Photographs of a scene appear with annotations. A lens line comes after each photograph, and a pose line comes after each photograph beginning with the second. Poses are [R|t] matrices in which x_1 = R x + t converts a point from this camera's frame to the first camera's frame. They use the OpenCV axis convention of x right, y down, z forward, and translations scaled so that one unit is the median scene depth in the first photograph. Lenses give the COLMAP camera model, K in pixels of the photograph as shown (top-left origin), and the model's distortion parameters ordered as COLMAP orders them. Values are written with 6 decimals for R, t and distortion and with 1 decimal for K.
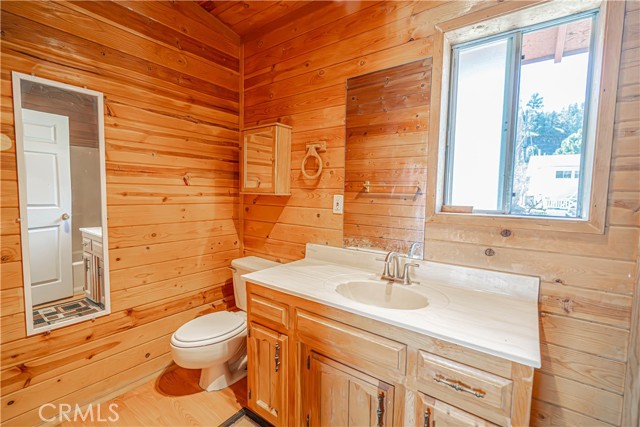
lens RADIAL K [[287.4, 0, 320.9], [0, 287.4, 213.2], [0, 0, 1]] dist [-0.008408, 0.003401]
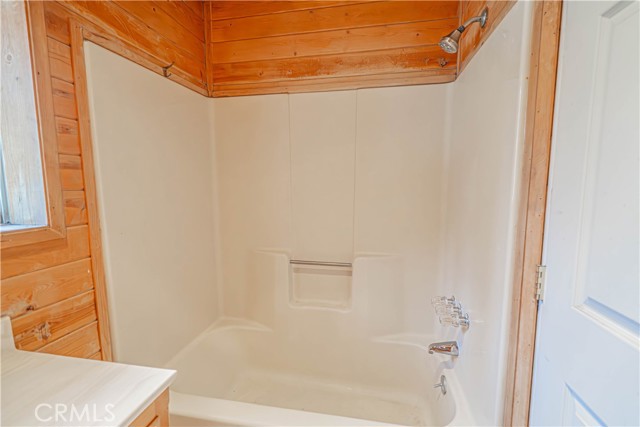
lens RADIAL K [[287.4, 0, 320.1], [0, 287.4, 215.5], [0, 0, 1]] dist [-0.008408, 0.003401]
pose [[-0.437429, -0.117287, 0.891572, -0.183126], [0.061359, 0.985254, 0.159716, -0.090310], [-0.897157, 0.124570, -0.423782, 0.622309]]
